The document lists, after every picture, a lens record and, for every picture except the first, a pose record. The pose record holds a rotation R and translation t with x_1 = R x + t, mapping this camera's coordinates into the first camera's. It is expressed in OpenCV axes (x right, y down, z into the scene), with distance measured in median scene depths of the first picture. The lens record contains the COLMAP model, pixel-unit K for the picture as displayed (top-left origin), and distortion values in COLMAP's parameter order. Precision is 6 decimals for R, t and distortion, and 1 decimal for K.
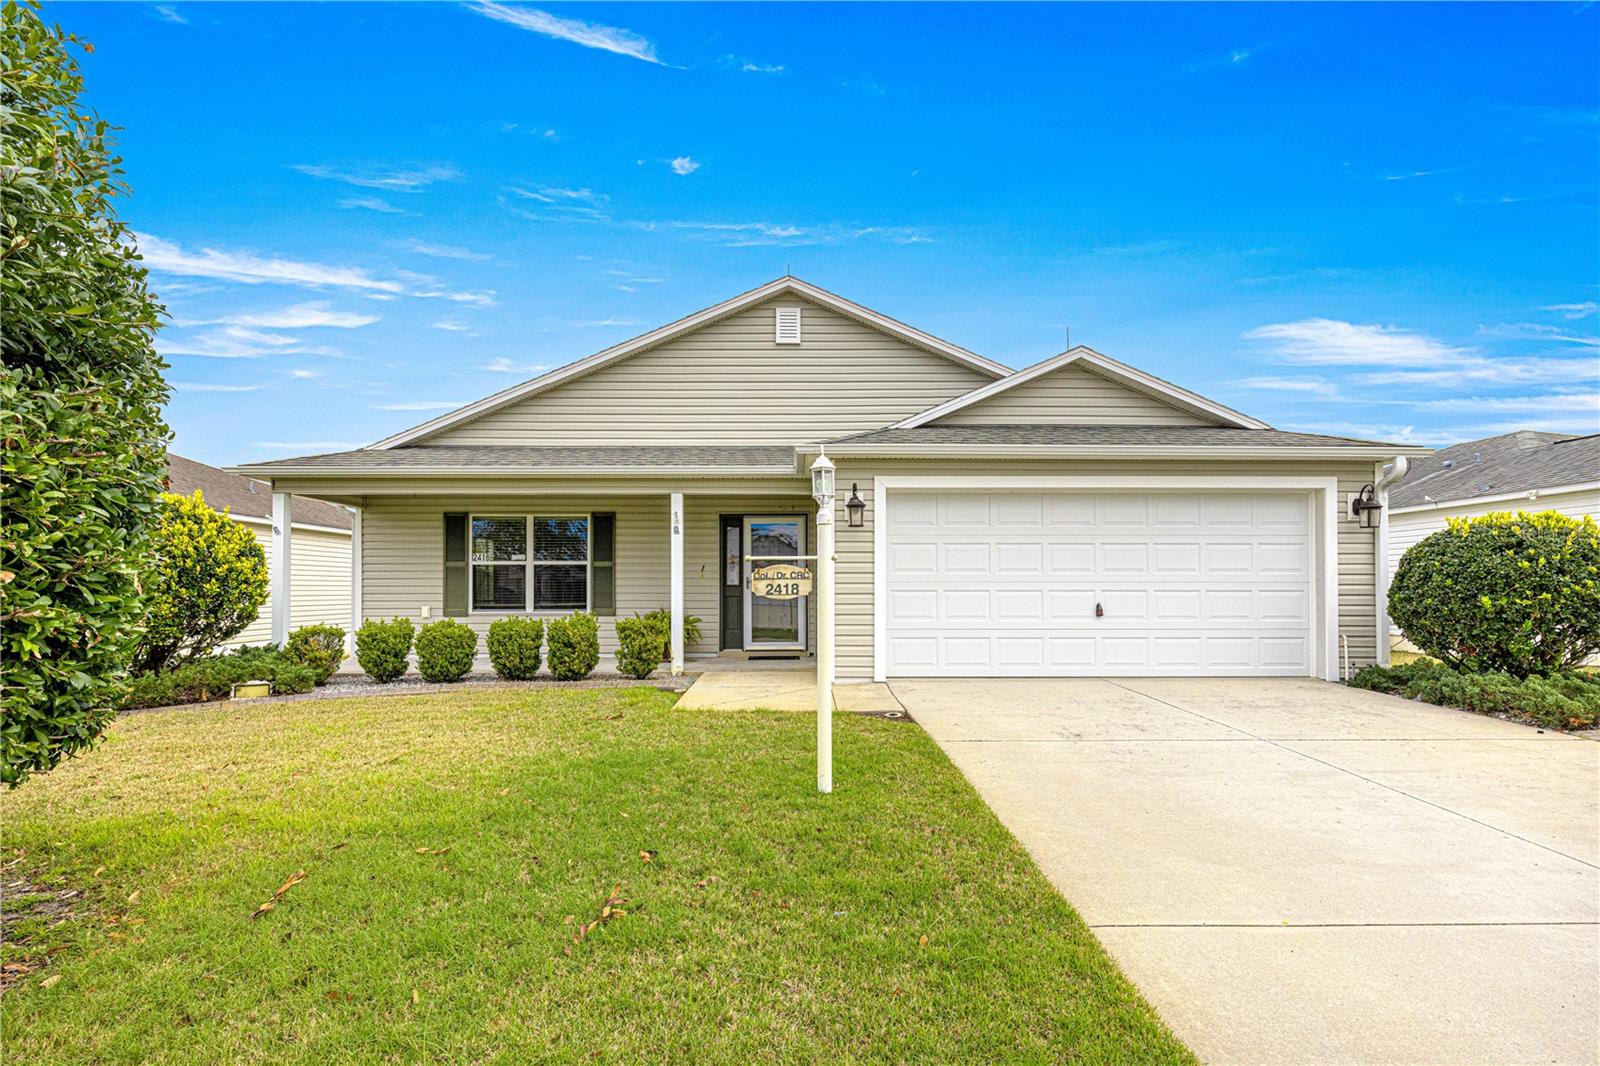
lens RADIAL K [[751.9, 0, 798.7], [0, 751.9, 558.5], [0, 0, 1]] dist [0.000753, 0.000021]
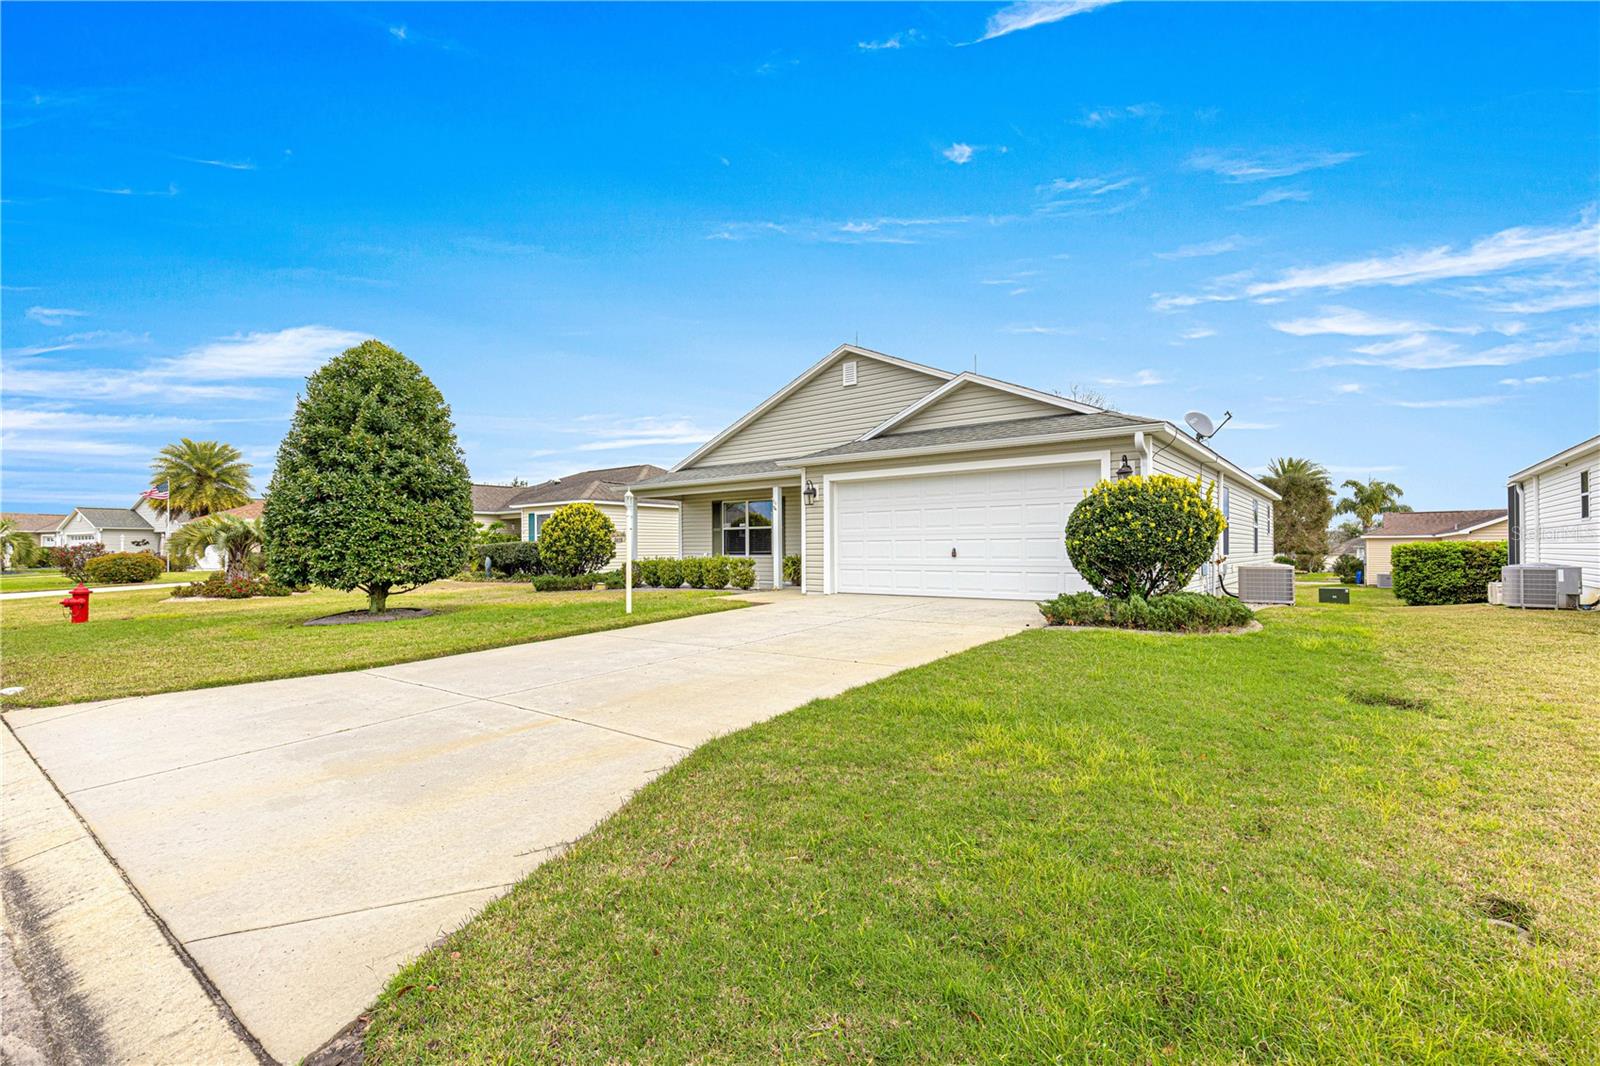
lens RADIAL K [[712.7, 0, 796.4], [0, 712.7, 543.8], [0, 0, 1]] dist [0.000125, -0.000099]
pose [[0.777506, -0.008113, -0.628823, 0.840698], [0.029338, 0.999296, 0.023382, 0.007095], [0.628191, -0.036628, 0.777197, -0.242338]]
